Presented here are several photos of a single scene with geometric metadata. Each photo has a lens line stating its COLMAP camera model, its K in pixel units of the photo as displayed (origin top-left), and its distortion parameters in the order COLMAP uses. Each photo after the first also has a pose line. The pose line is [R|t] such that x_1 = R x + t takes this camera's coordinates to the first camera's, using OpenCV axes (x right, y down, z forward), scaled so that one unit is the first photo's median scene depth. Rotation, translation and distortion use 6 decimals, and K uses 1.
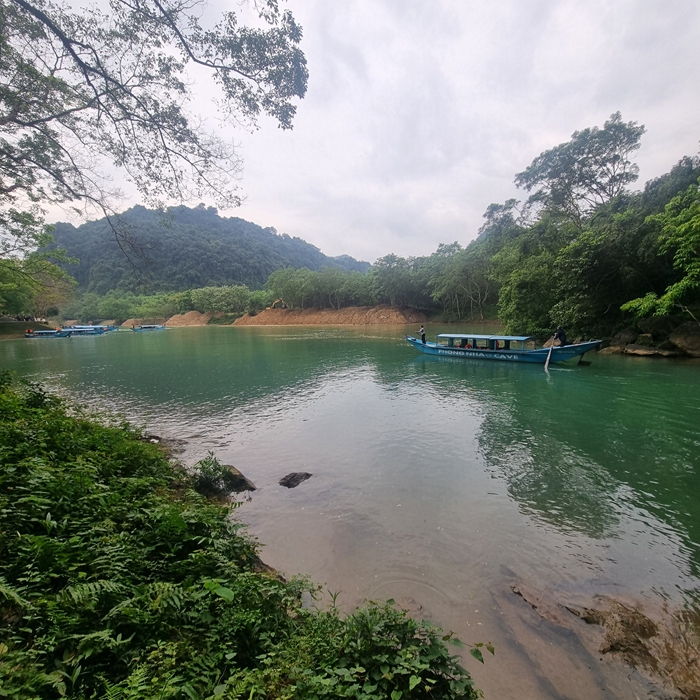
lens RADIAL K [[378.5, 0, 346.3], [0, 378.5, 355.5], [0, 0, 1]] dist [0.004568, -0.002272]
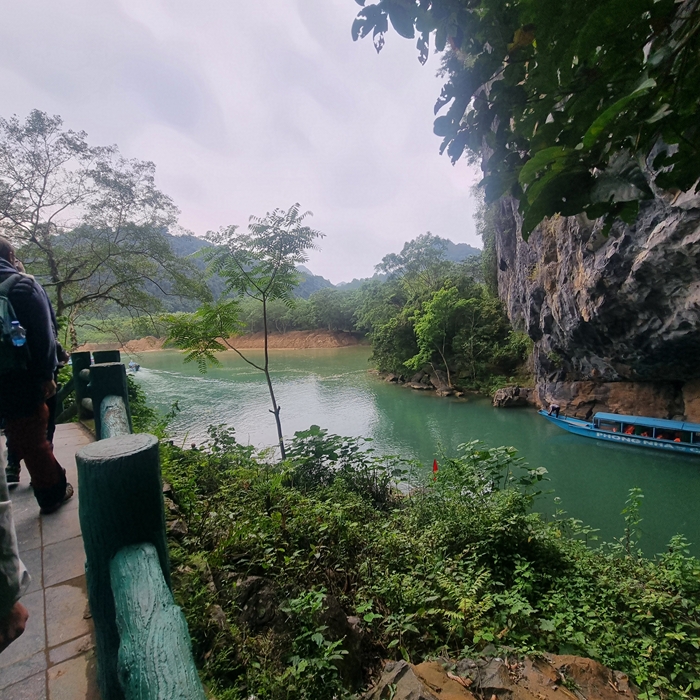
lens RADIAL K [[378.5, 0, 346.3], [0, 378.5, 355.5], [0, 0, 1]] dist [0.004568, -0.002272]
pose [[0.994006, -0.039911, 0.101784, 0.221543], [0.042159, 0.998910, -0.020025, -0.118608], [-0.100874, 0.024196, 0.994605, -0.689917]]
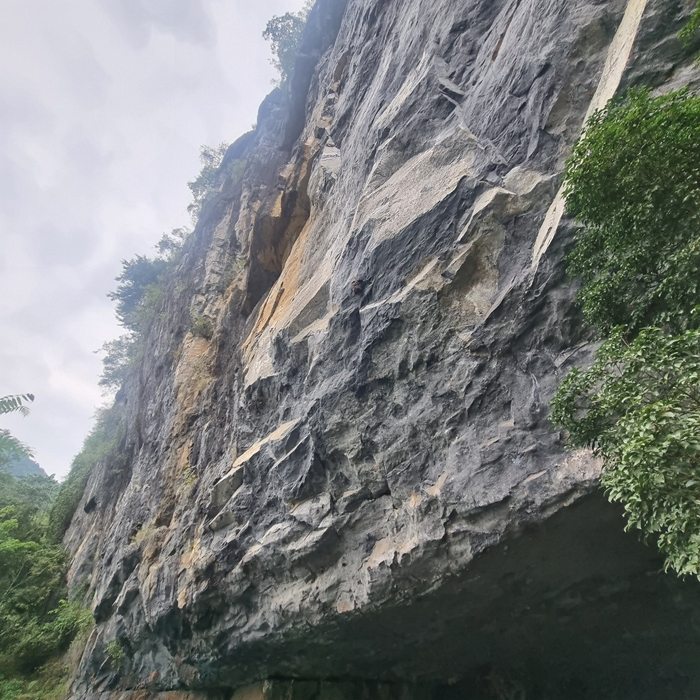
lens RADIAL K [[384.3, 0, 342.8], [0, 384.3, 354.1], [0, 0, 1]] dist [0.001816, 0.000140]
pose [[0.417841, 0.533370, 0.735476, 0.144523], [-0.012461, 0.812821, -0.582381, -0.153312], [-0.908435, 0.234178, 0.346276, -0.602161]]
